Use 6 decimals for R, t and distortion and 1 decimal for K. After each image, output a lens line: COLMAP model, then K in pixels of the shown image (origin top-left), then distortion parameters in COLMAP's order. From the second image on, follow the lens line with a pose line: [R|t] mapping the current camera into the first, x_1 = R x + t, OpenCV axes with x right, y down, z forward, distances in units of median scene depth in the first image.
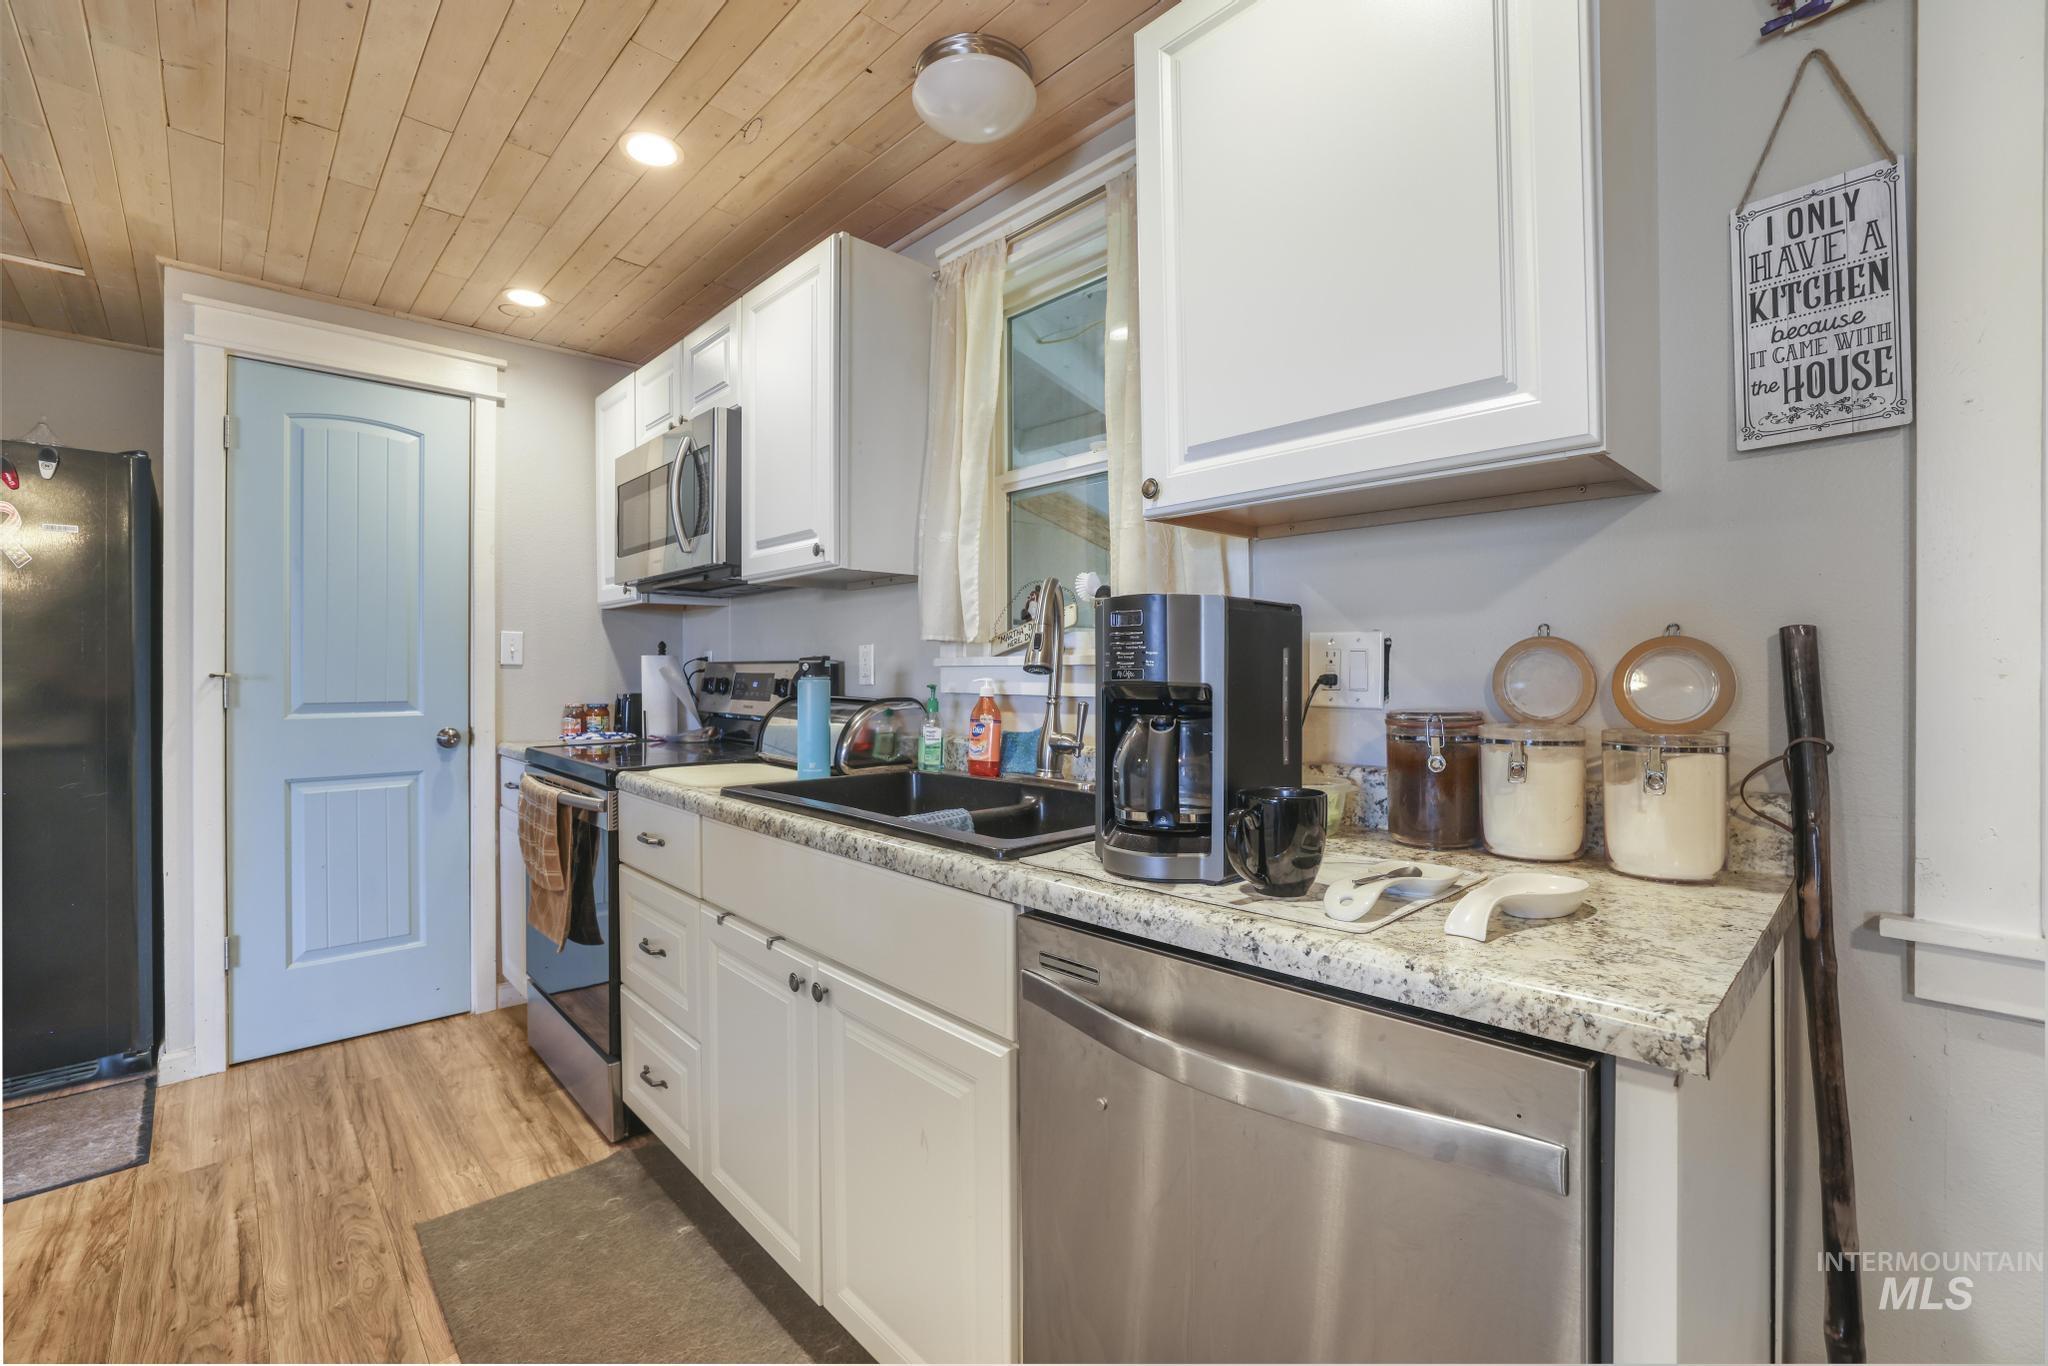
lens RADIAL K [[884.3, 0, 1028.9], [0, 884.3, 679.4], [0, 0, 1]] dist [-0.001670, 0.000649]
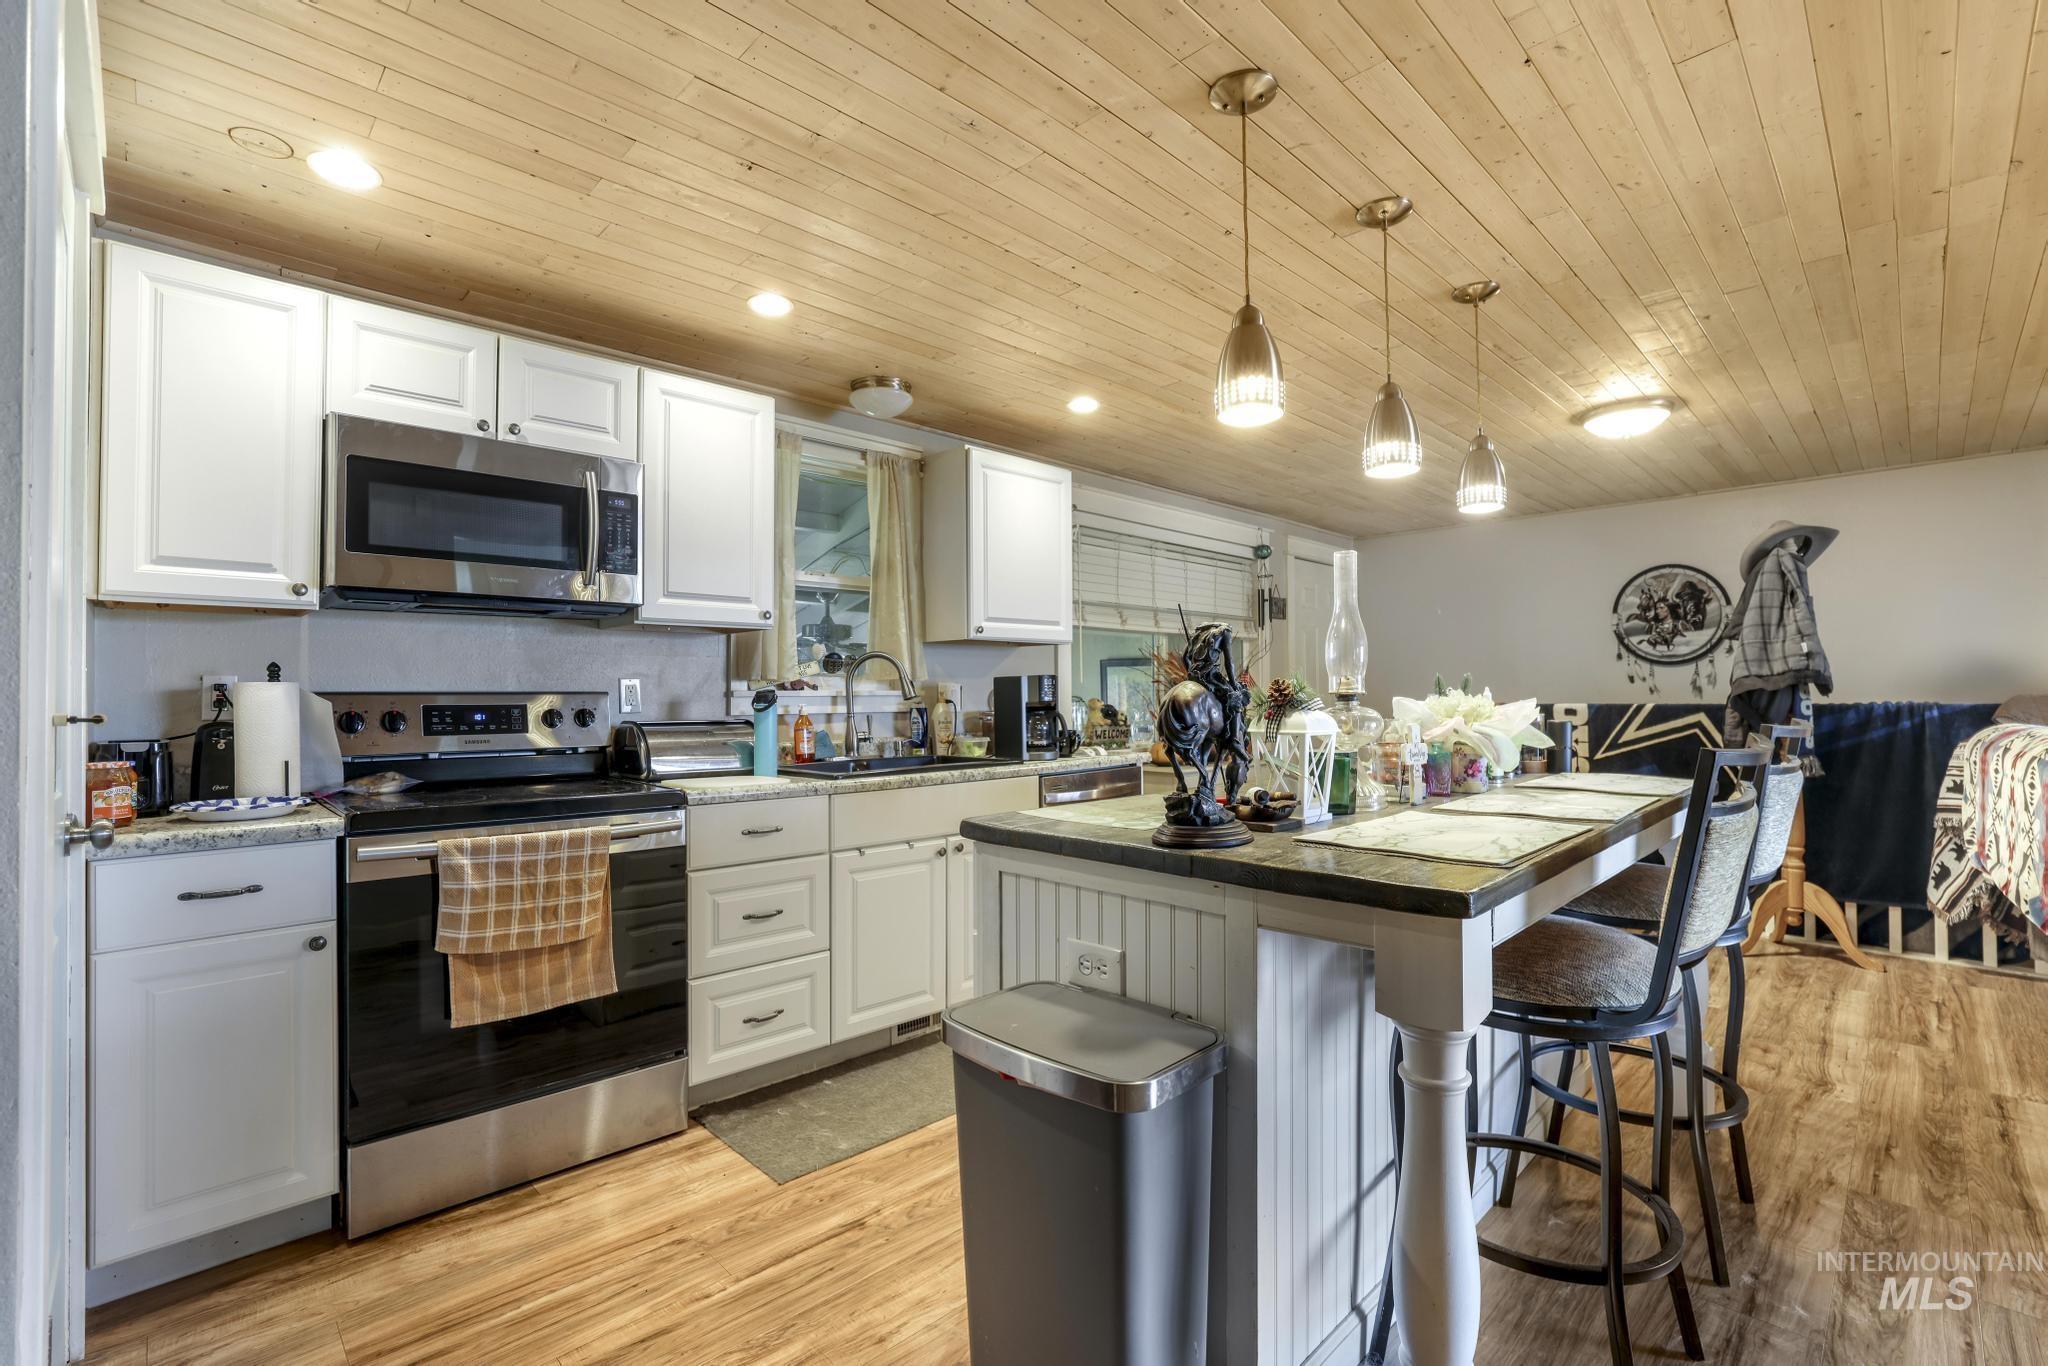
lens RADIAL K [[884.3, 0, 1027.9], [0, 884.3, 684.5], [0, 0, 1]] dist [-0.001670, 0.000649]
pose [[-0.034886, 0.012993, 0.999307, -1.688237], [0.019336, 0.999737, -0.012324, -0.008379], [-0.999204, 0.018893, -0.035128, 0.641216]]
